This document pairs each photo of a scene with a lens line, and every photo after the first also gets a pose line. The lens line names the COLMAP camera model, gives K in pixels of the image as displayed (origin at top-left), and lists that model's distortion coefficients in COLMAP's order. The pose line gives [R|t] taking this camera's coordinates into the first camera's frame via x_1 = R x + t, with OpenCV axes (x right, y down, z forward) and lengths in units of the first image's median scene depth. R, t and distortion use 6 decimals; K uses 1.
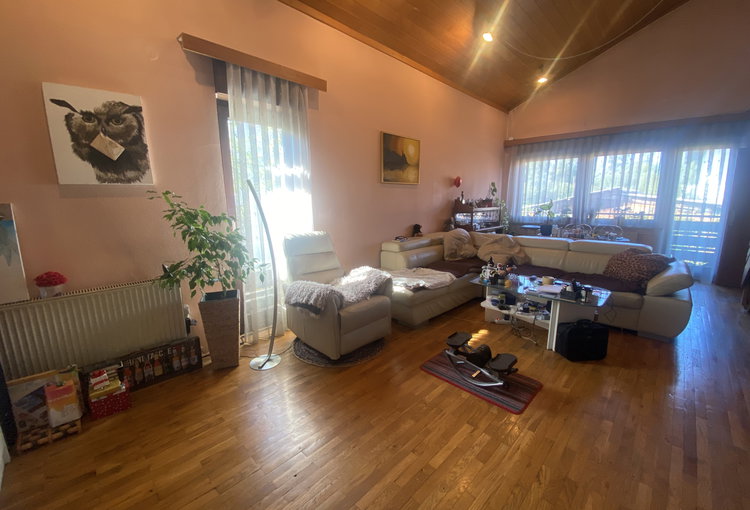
lens RADIAL K [[303.6, 0, 369.8], [0, 303.6, 258.9], [0, 0, 1]] dist [0.018624, -0.017057]
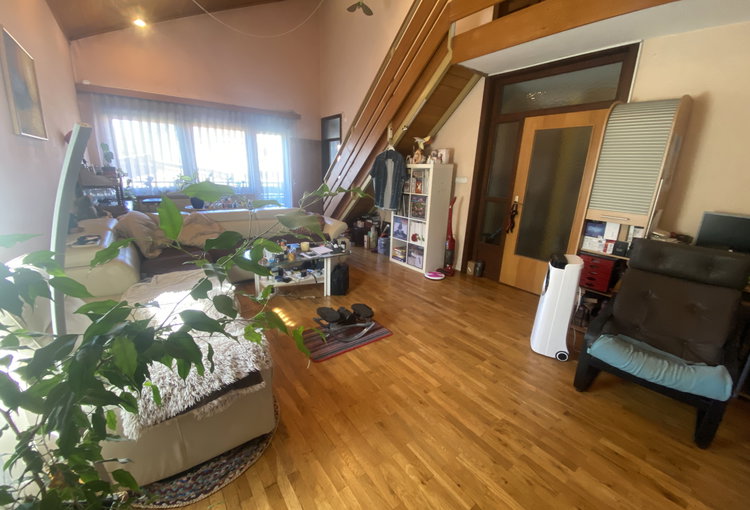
lens RADIAL K [[303.6, 0, 369.8], [0, 303.6, 258.9], [0, 0, 1]] dist [0.018624, -0.017057]
pose [[0.143408, -0.266476, 0.953113, -0.552462], [0.153384, 0.957415, 0.244600, -0.135775], [-0.977705, 0.111115, 0.178174, 0.561583]]
